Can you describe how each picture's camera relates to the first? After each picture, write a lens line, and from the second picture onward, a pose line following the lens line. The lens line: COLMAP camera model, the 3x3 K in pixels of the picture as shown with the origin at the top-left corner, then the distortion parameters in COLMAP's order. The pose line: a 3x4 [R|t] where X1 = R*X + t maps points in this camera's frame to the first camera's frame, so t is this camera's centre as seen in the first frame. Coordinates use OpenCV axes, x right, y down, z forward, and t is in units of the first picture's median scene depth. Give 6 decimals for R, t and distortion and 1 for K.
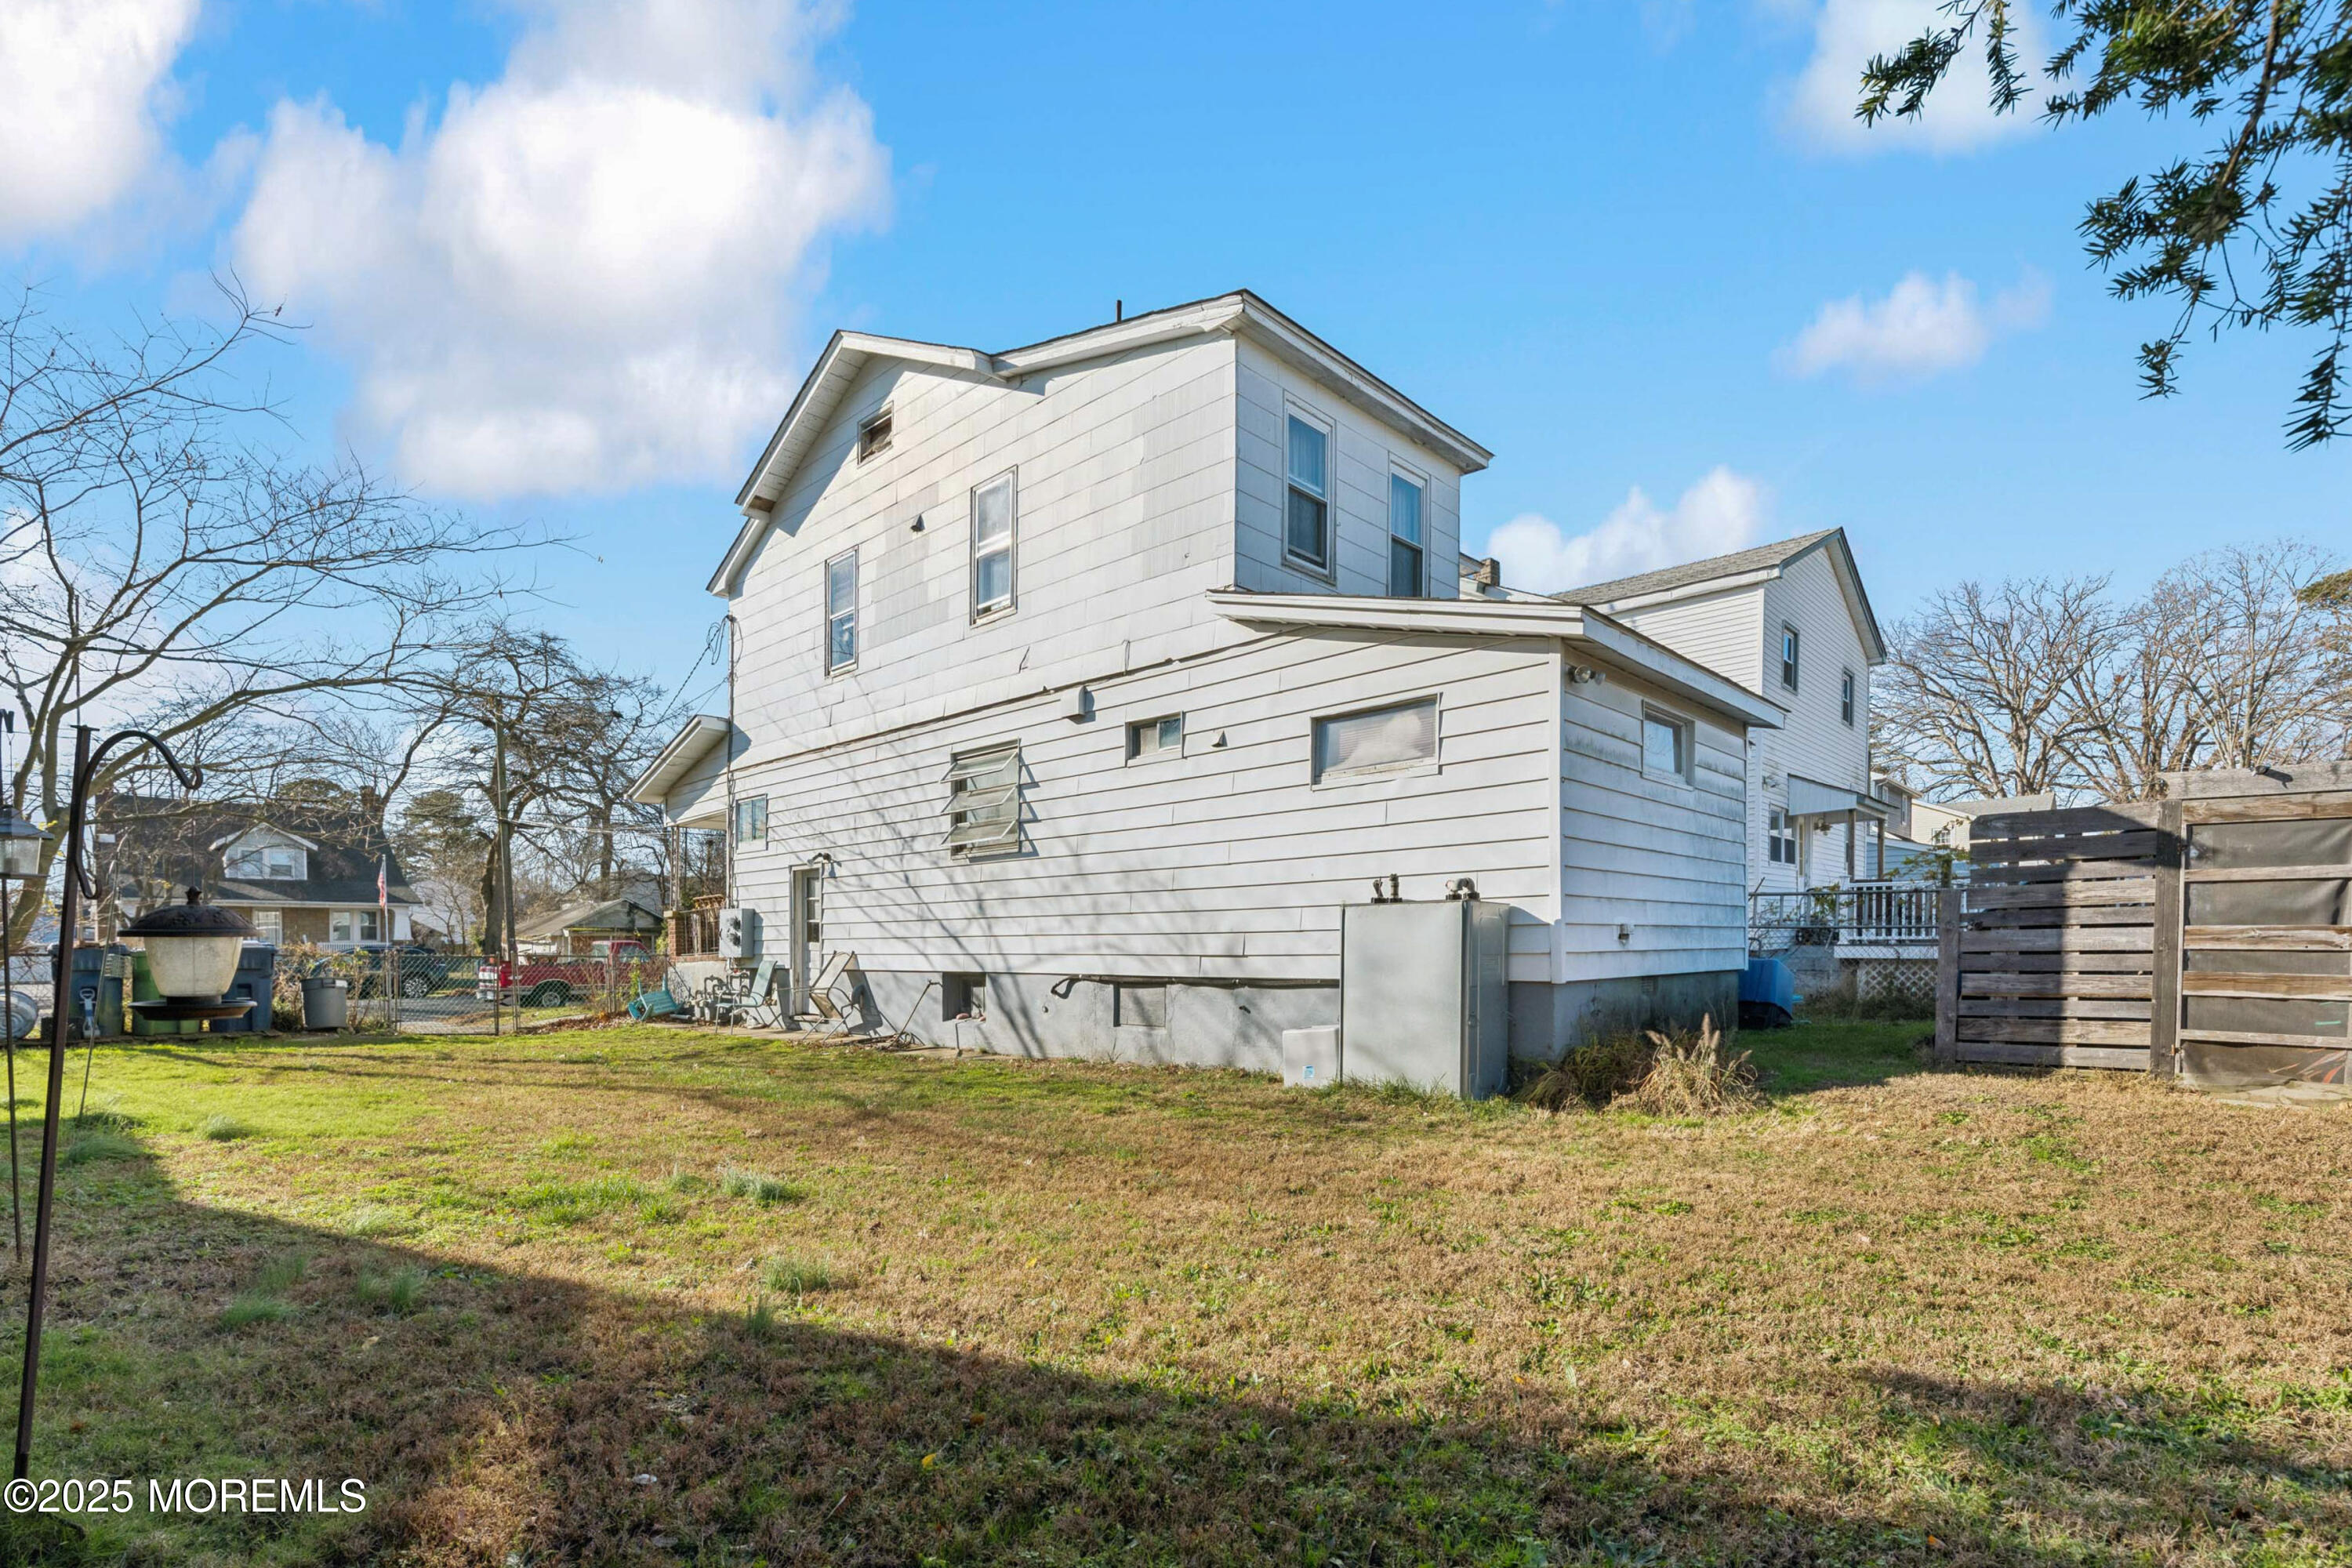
lens RADIAL K [[1091.9, 0, 1094.1], [0, 1091.9, 938.4], [0, 0, 1]] dist [-0.000164, -0.000005]
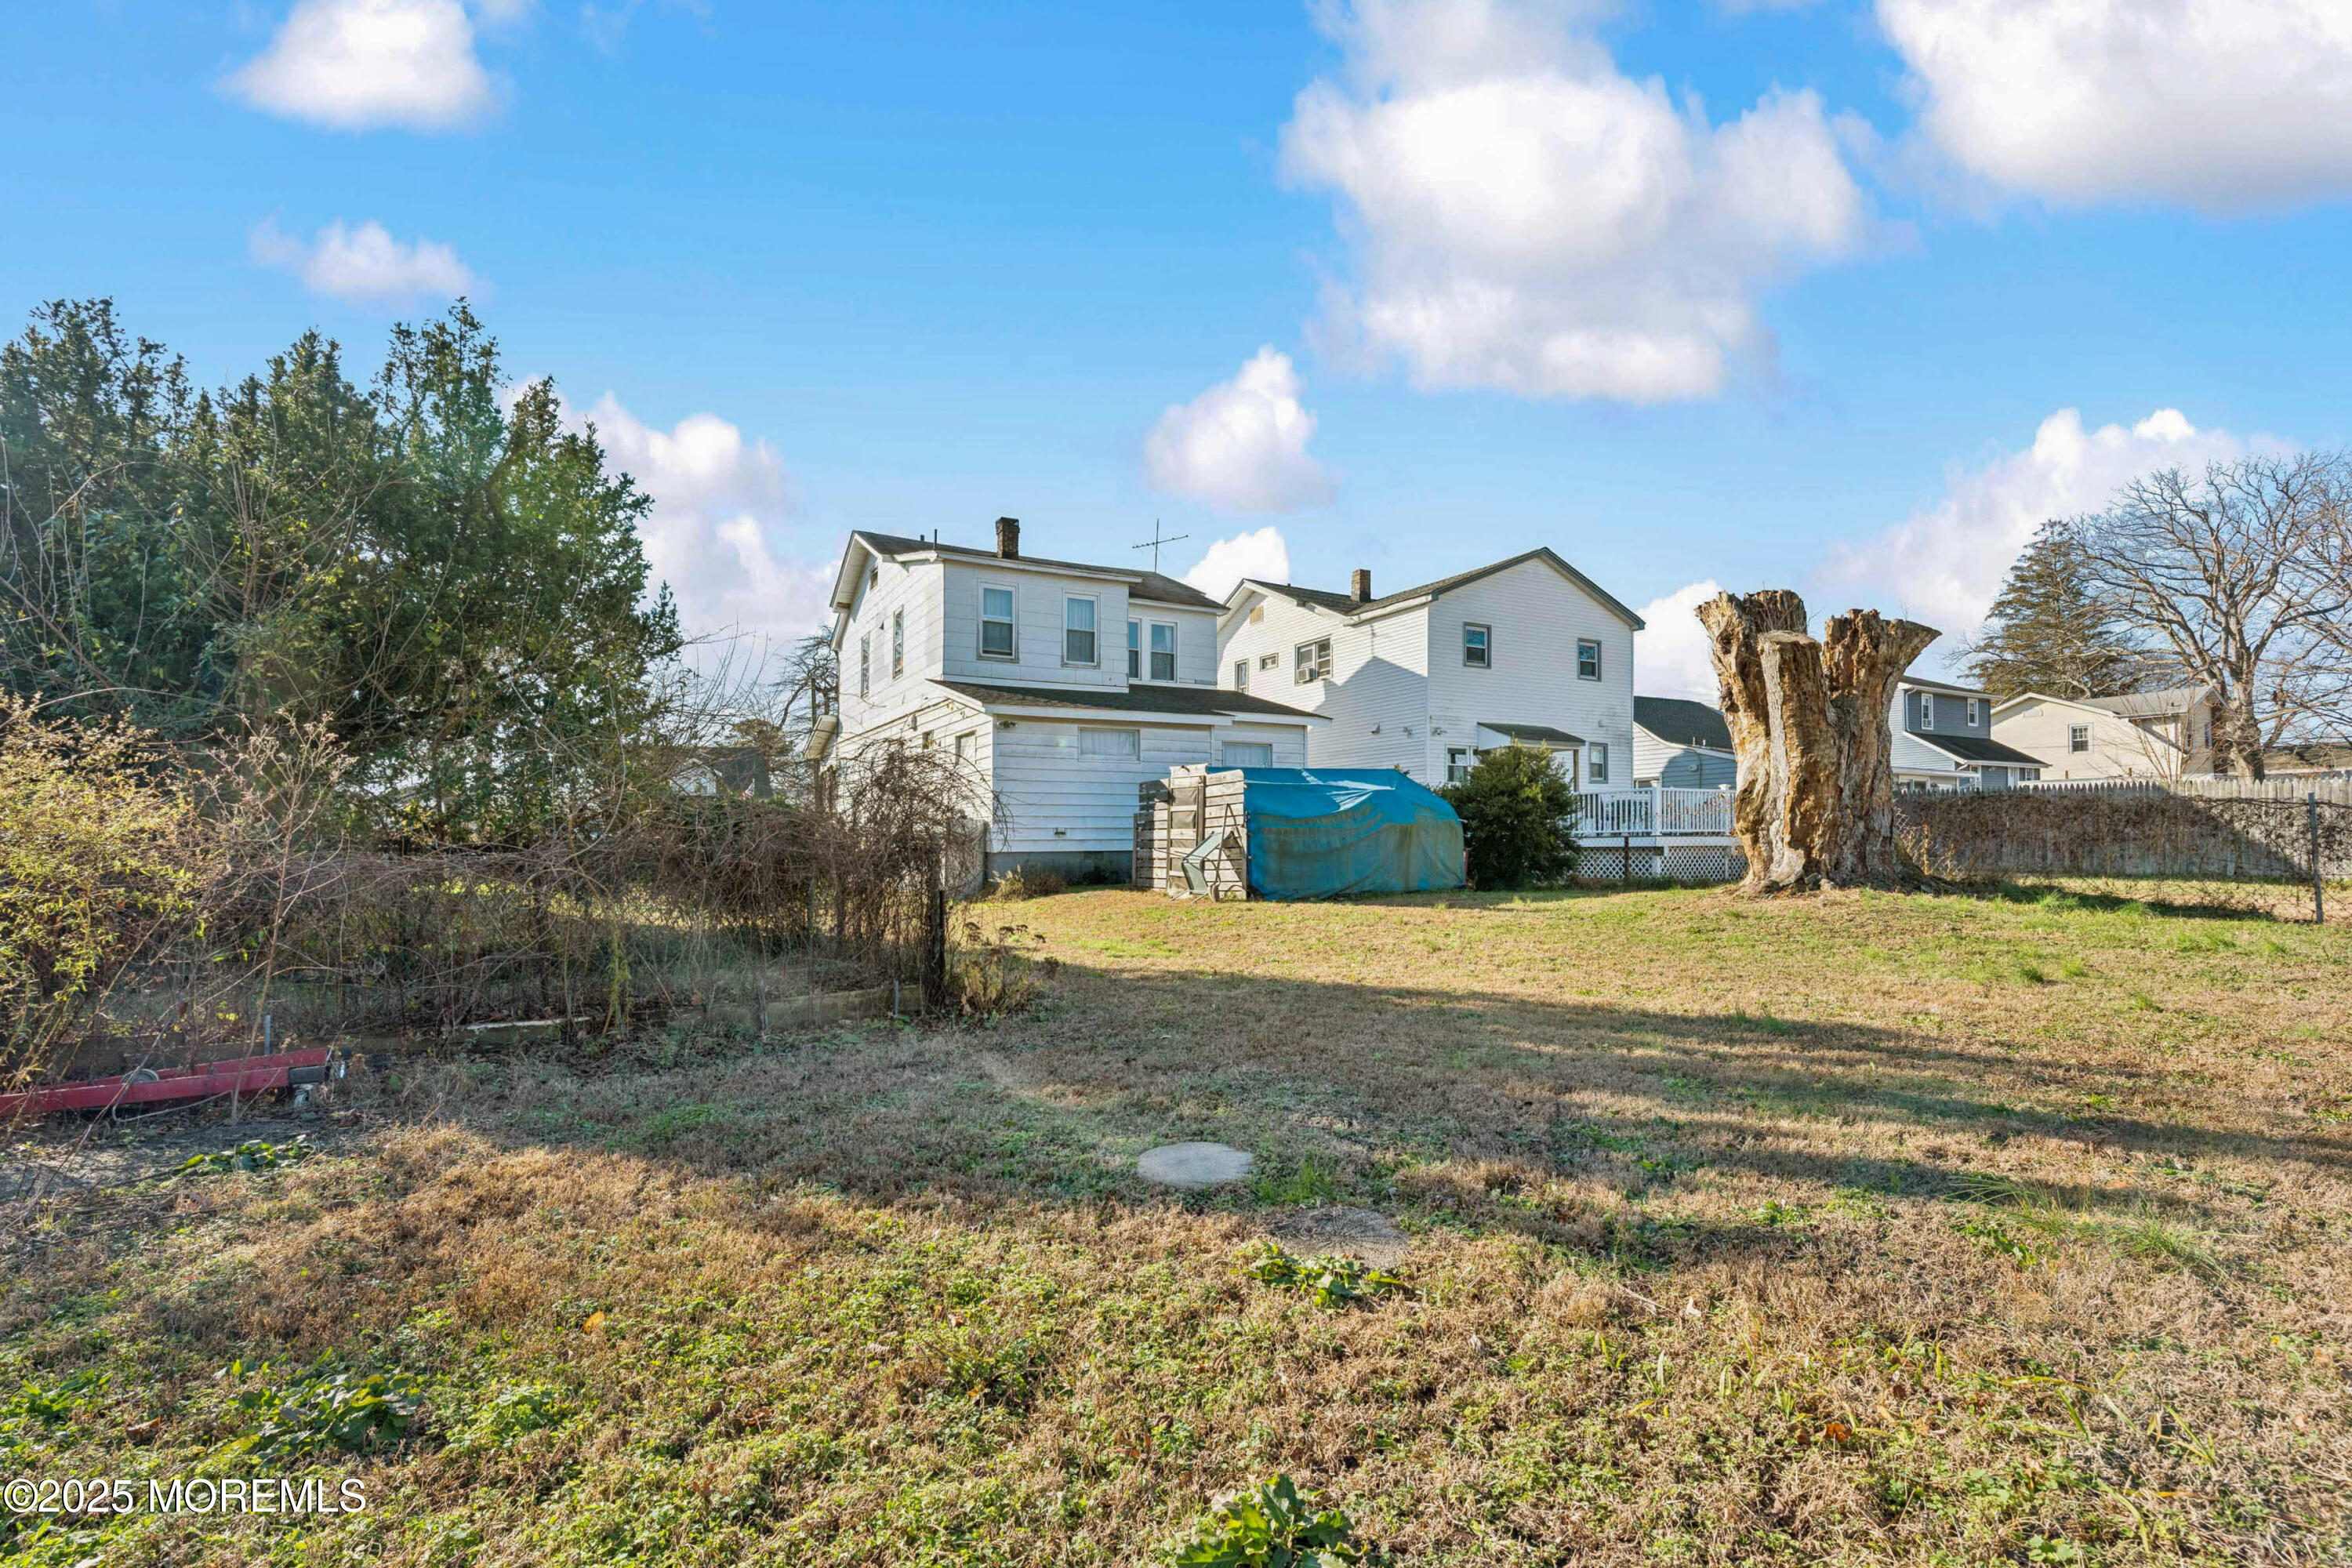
lens RADIAL K [[1025.9, 0, 1163.4], [0, 1025.9, 790.4], [0, 0, 1]] dist [-0.000602, 0.000090]
pose [[0.959304, -0.014252, -0.282017, 1.094328], [0.003537, 0.999254, -0.038466, -0.006575], [0.282354, 0.035904, 0.958638, -0.819183]]
